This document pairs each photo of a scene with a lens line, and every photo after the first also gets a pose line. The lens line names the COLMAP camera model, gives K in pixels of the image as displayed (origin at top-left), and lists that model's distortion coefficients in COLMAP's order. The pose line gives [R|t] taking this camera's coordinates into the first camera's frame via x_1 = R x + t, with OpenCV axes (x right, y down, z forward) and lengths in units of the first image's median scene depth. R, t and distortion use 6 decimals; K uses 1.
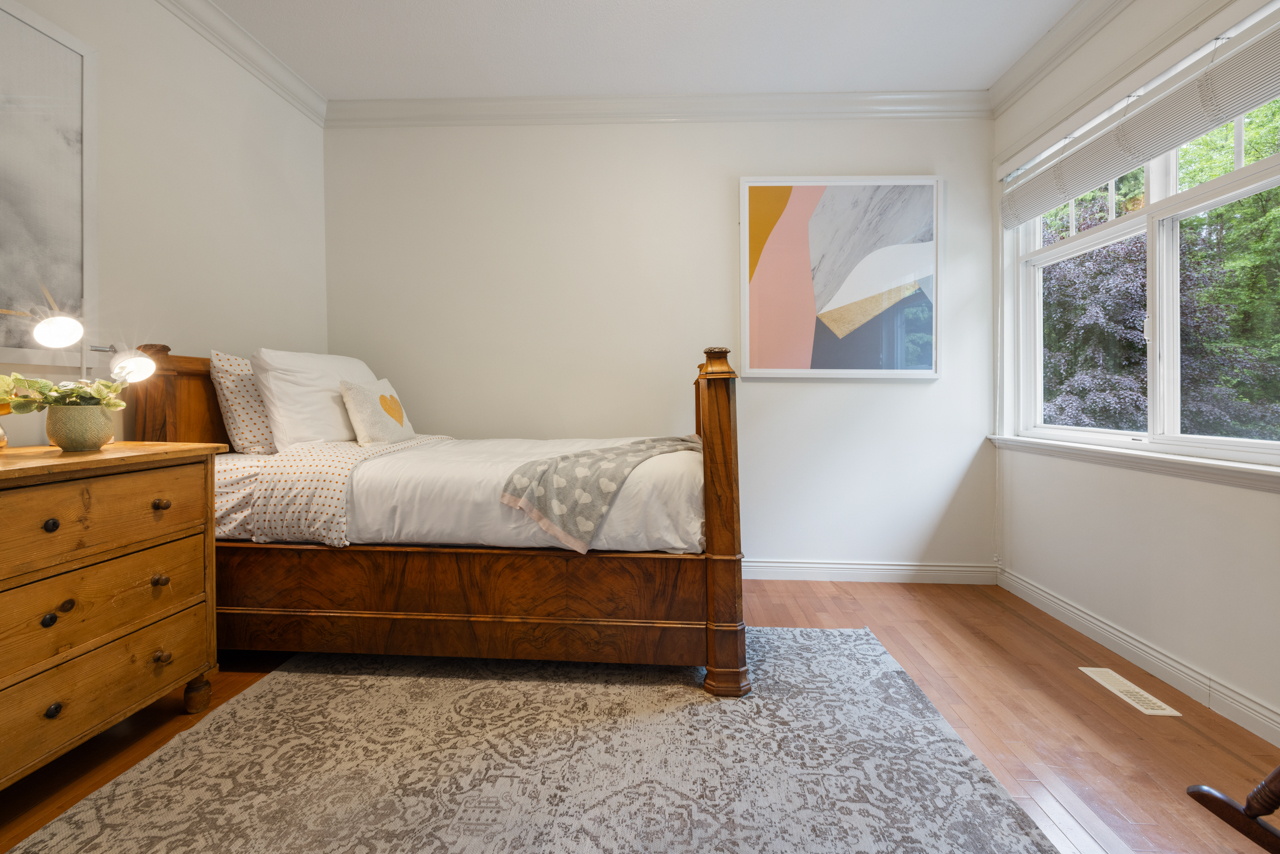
lens RADIAL K [[544.0, 0, 637.1], [0, 544.0, 401.6], [0, 0, 1]] dist [-0.002691, 0.000457]
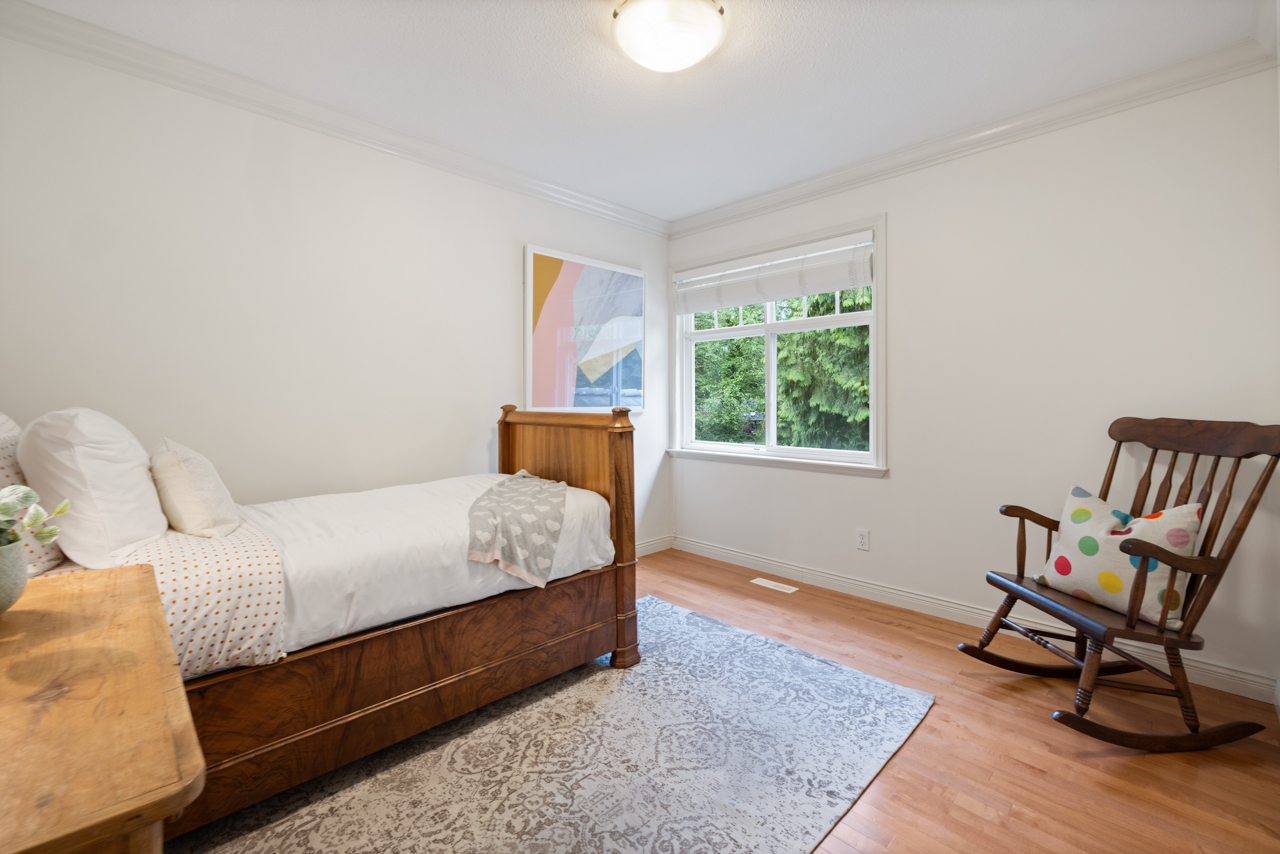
lens RADIAL K [[544.0, 0, 637.1], [0, 544.0, 401.6], [0, 0, 1]] dist [-0.002691, 0.000457]
pose [[0.680679, -0.011875, 0.732486, -0.782423], [0.016371, 0.999865, 0.000996, -0.111501], [-0.732399, 0.011313, 0.680782, 0.060819]]
